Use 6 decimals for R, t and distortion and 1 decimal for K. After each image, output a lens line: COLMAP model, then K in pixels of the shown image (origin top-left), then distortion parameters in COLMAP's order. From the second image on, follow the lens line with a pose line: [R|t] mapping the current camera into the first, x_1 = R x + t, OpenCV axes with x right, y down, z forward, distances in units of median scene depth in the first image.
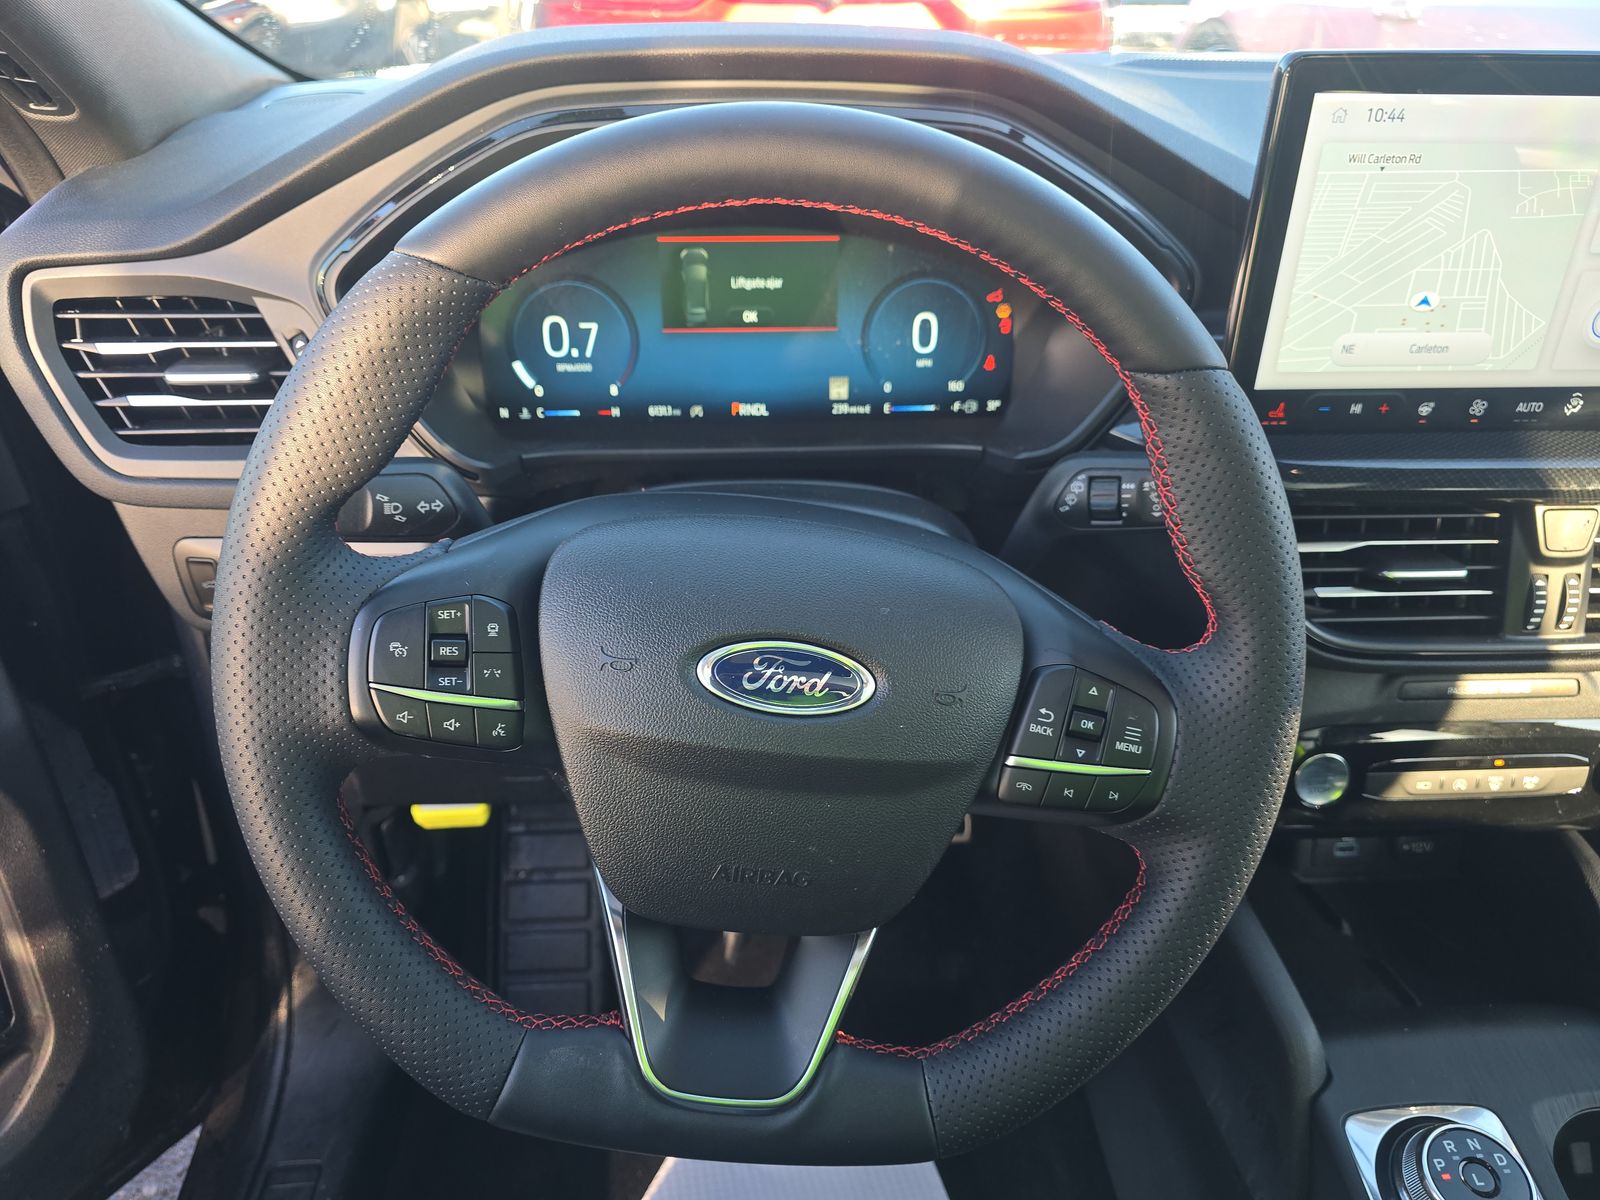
lens RADIAL K [[1092.5, 0, 800.0], [0, 1092.5, 600.0], [0, 0, 1]] dist [-0.001535, -0.017660]
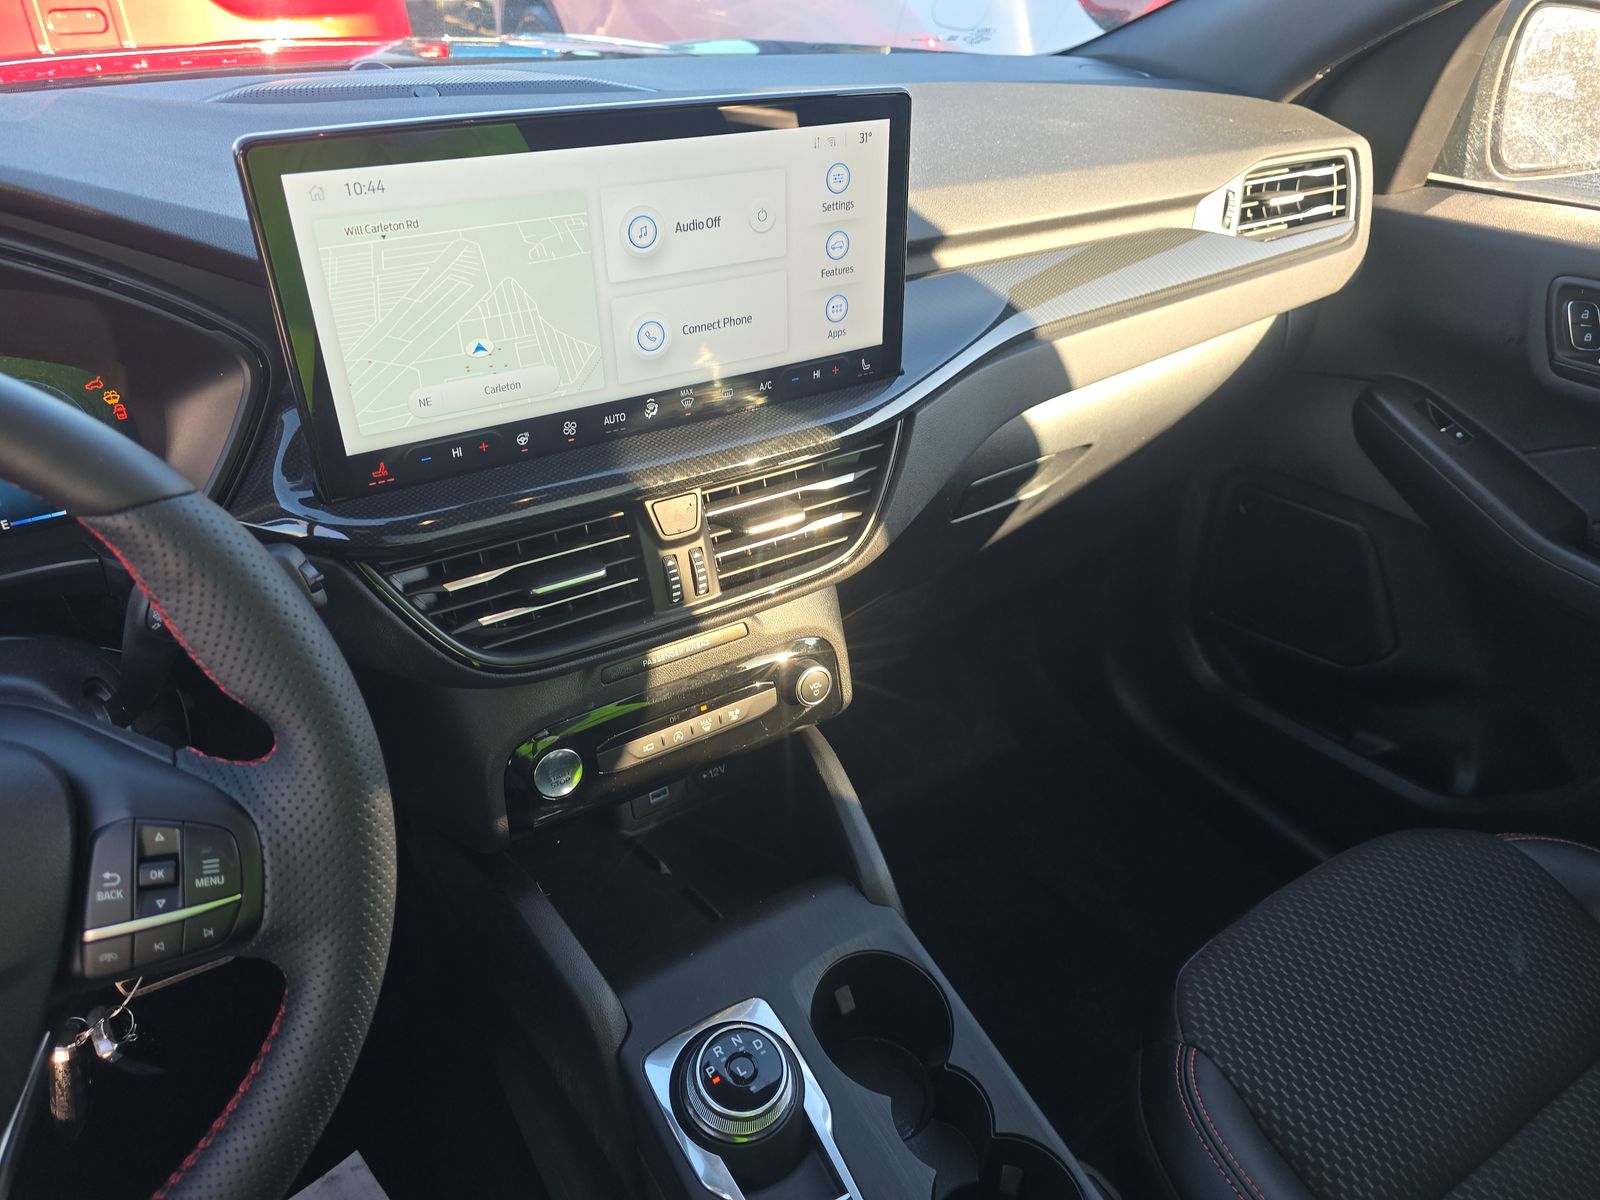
lens RADIAL K [[1065.6, 0, 800.0], [0, 1065.6, 600.0], [0, 0, 1]] dist [0.055562, -0.101122]
pose [[0.865005, -0.260671, 0.428739, 0.306260], [0.241435, 0.965274, 0.099773, -0.058420], [-0.439858, 0.017208, 0.897902, -0.083032]]
